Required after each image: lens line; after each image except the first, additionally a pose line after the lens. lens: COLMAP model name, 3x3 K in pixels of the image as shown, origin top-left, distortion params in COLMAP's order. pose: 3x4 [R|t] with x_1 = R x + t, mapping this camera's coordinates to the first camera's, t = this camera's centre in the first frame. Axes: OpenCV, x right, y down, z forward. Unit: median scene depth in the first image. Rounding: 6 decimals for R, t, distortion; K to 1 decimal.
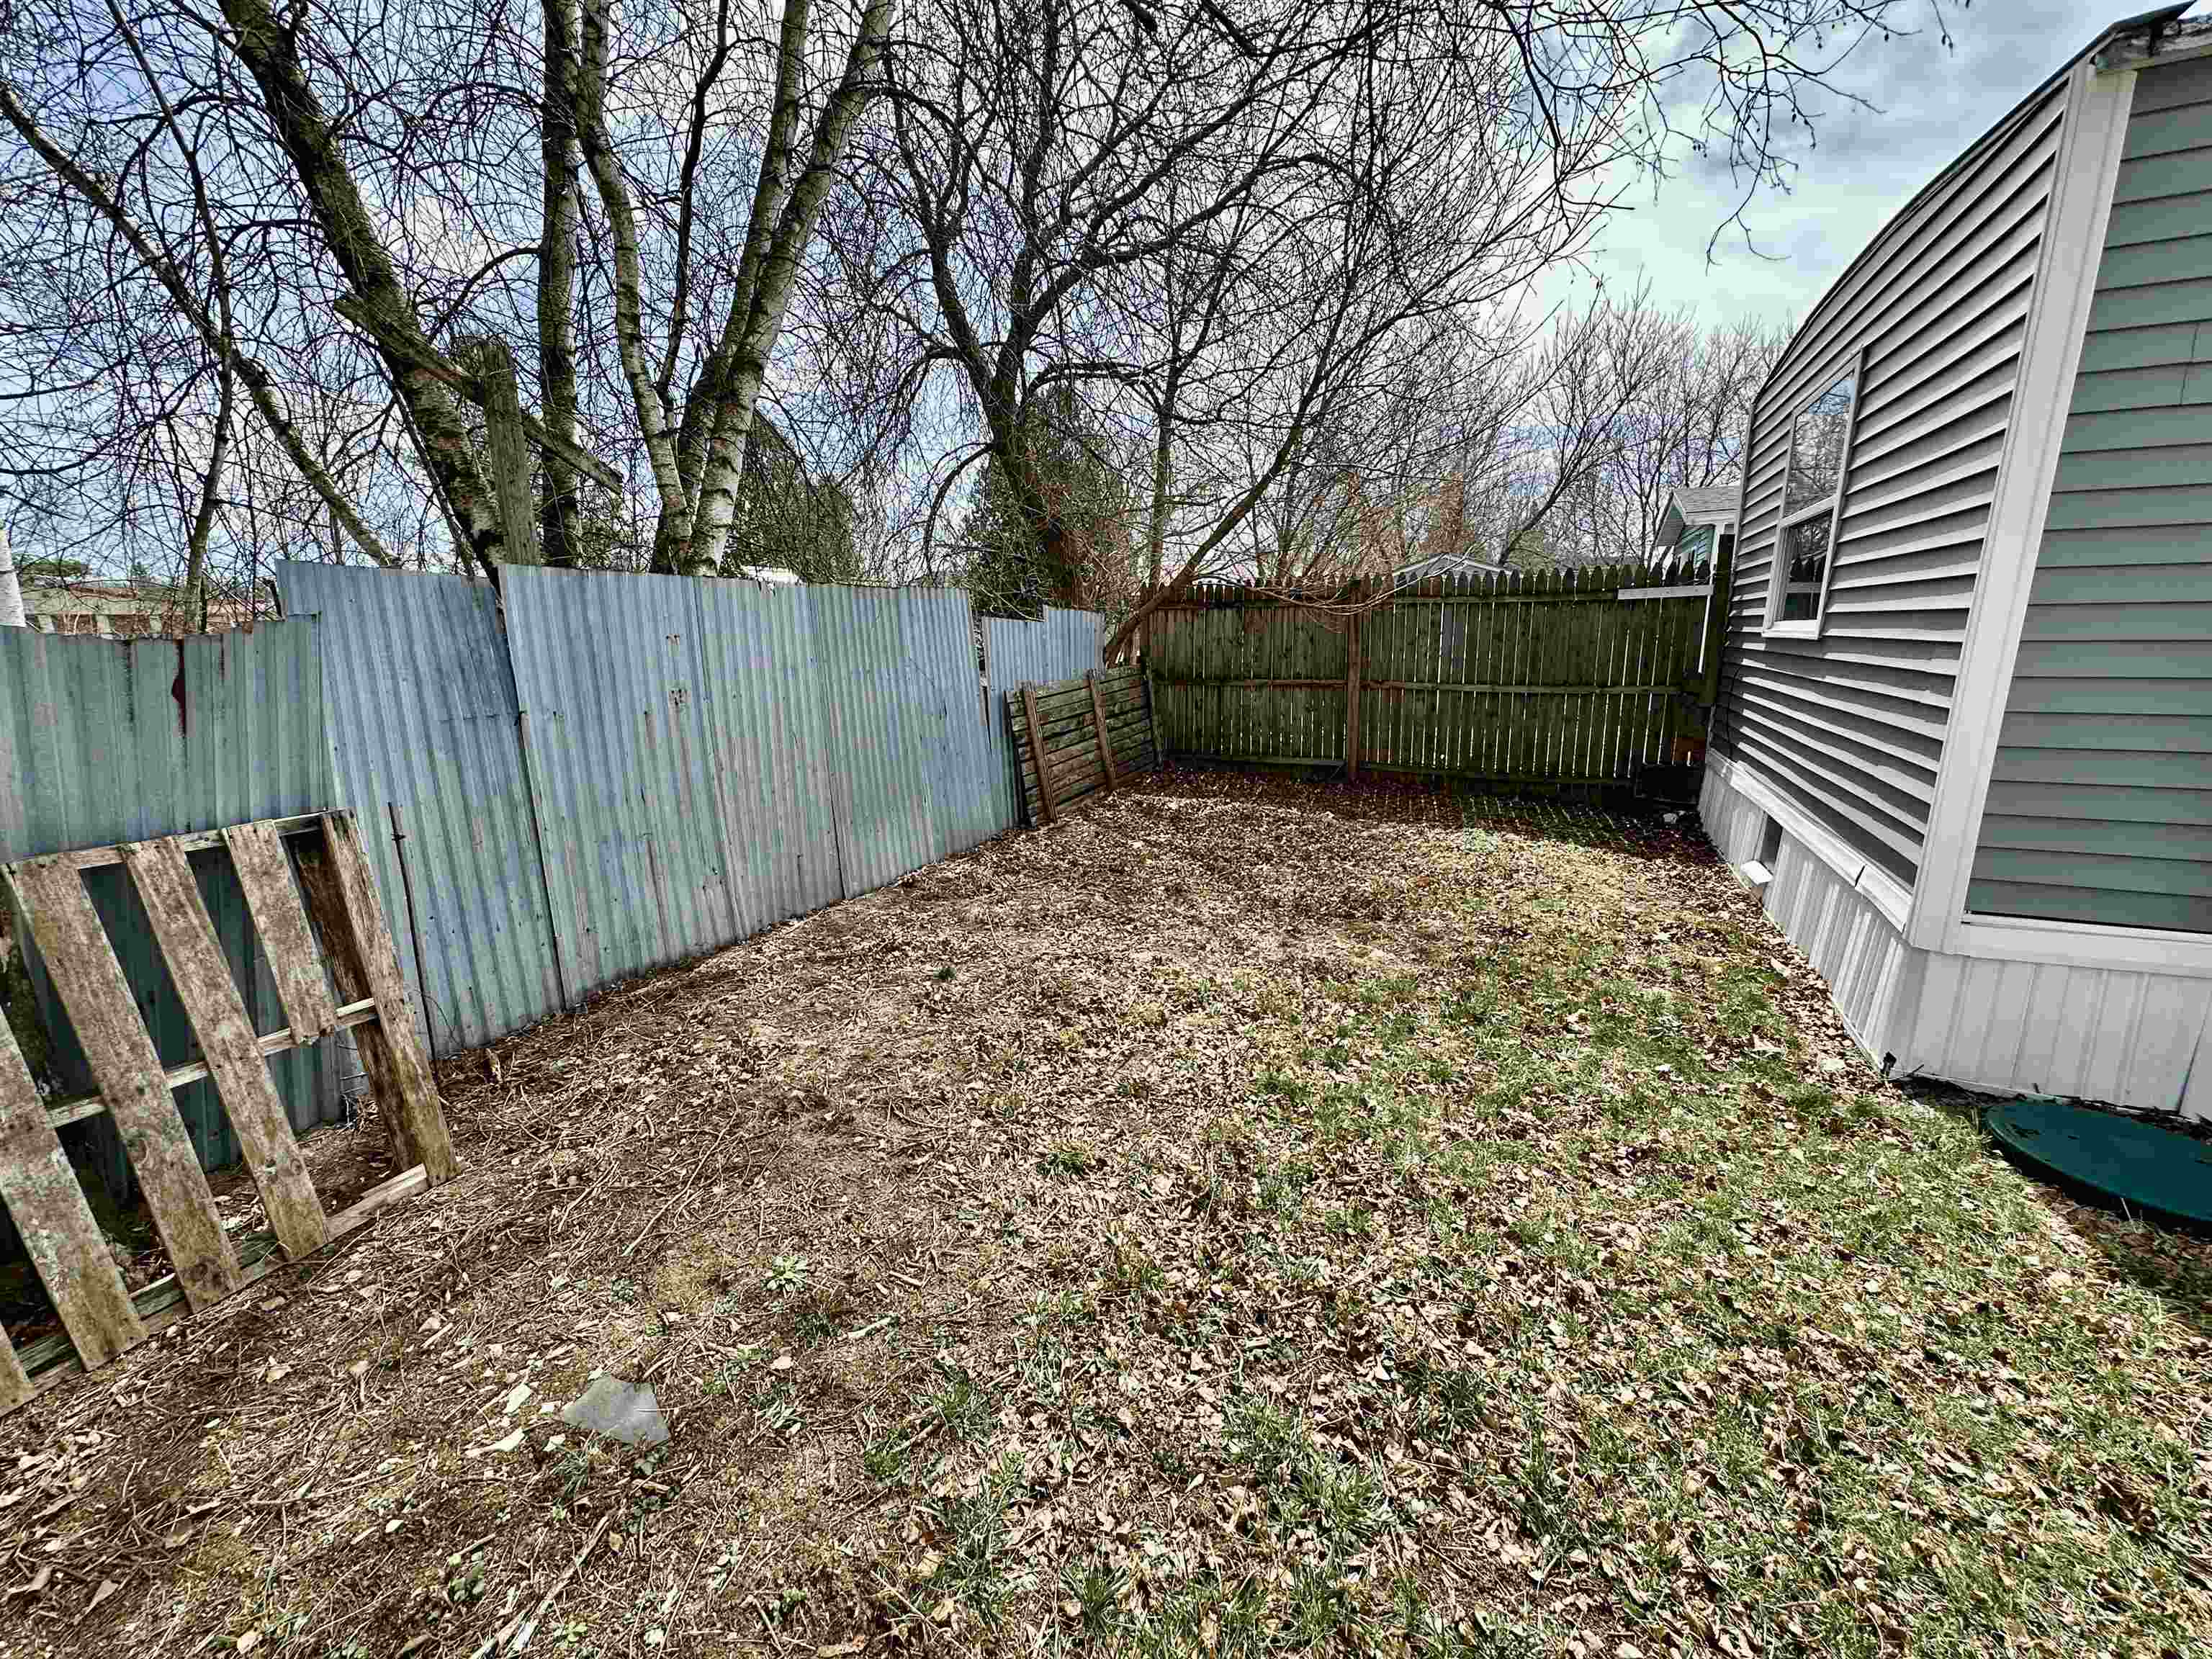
lens RADIAL K [[879.8, 0, 1109.9], [0, 879.8, 820.1], [0, 0, 1]] dist [-0.000912, -0.000709]
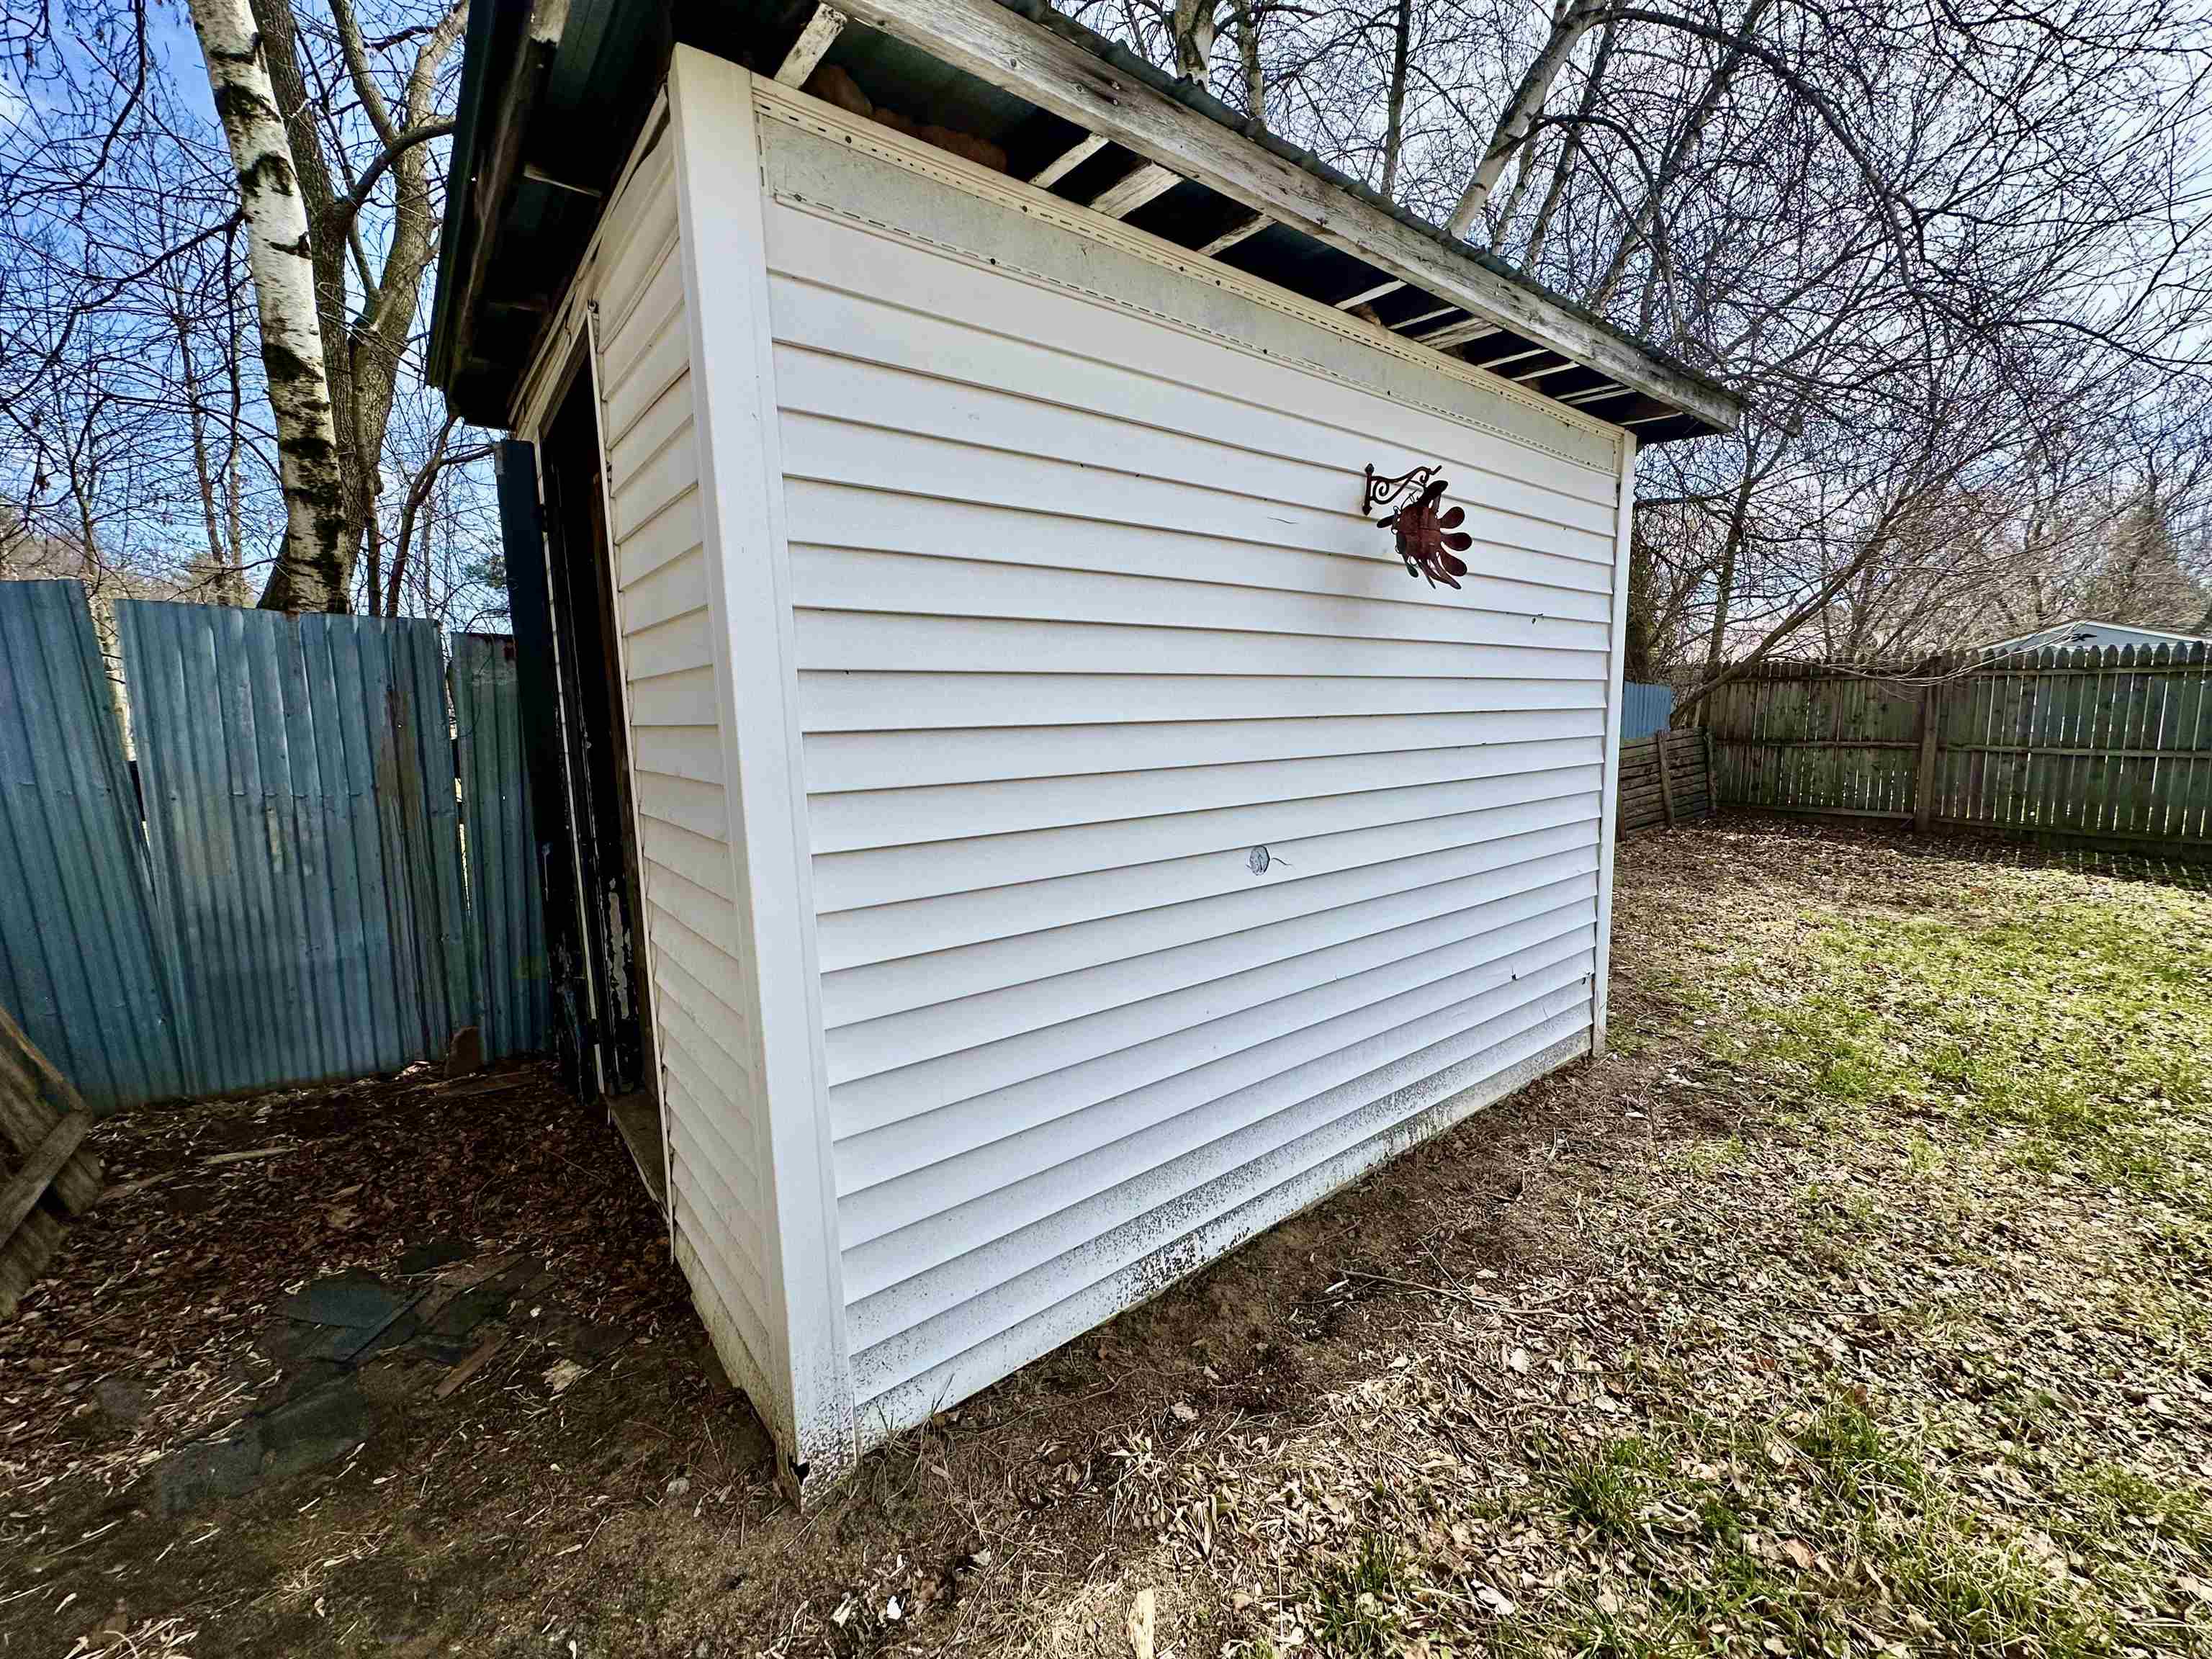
lens RADIAL K [[879.8, 0, 1111.0], [0, 879.8, 836.3], [0, 0, 1]] dist [-0.000912, -0.000709]
pose [[0.875351, 0.073977, -0.477795, -0.102686], [-0.109024, 0.992974, -0.045997, 0.134996], [0.471035, 0.092355, 0.877267, -0.510031]]
